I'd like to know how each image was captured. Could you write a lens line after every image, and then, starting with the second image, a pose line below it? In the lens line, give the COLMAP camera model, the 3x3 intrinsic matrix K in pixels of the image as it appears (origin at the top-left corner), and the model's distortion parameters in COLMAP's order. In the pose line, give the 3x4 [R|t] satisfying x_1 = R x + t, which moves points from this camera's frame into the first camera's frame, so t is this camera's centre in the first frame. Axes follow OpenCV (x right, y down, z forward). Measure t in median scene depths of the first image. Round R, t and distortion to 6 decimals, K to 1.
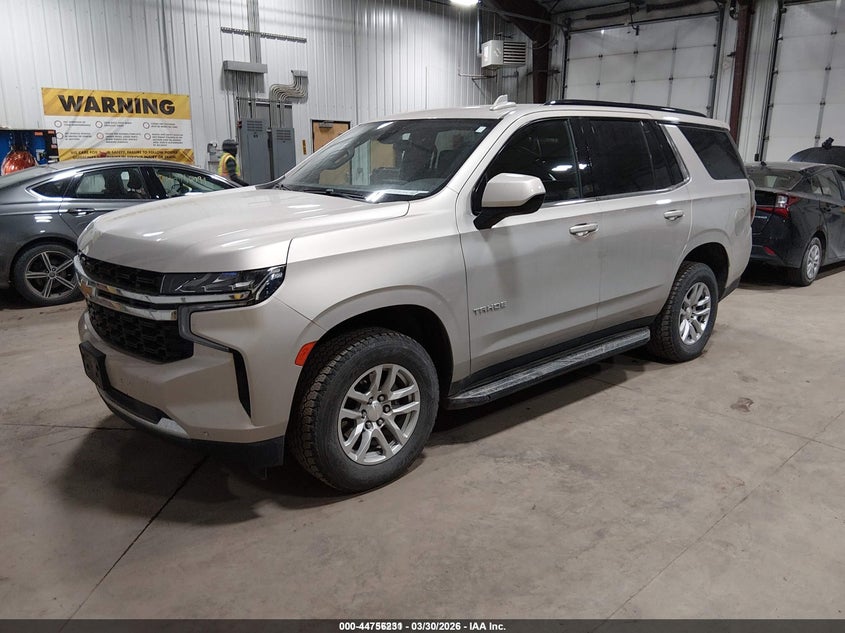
lens RADIAL K [[664.9, 0, 428.0], [0, 664.9, 316.7], [0, 0, 1]] dist [0.009867, -0.047307]
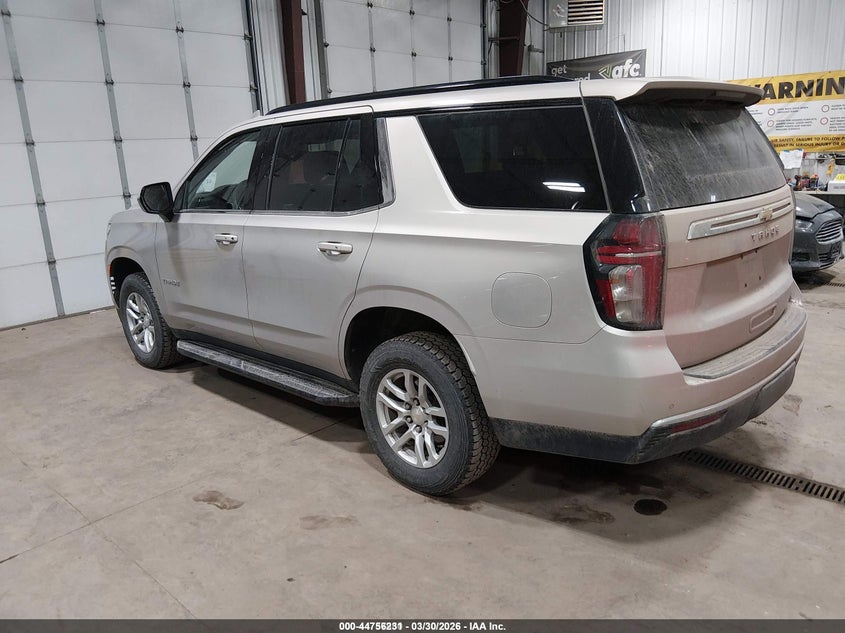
lens RADIAL K [[664.9, 0, 428.0], [0, 664.9, 316.7], [0, 0, 1]] dist [0.009867, -0.047307]
pose [[0.062991, 0.234564, -0.970058, 0.978084], [-0.199896, 0.955257, 0.218005, -0.232410], [0.977790, 0.180179, 0.107061, 0.930657]]
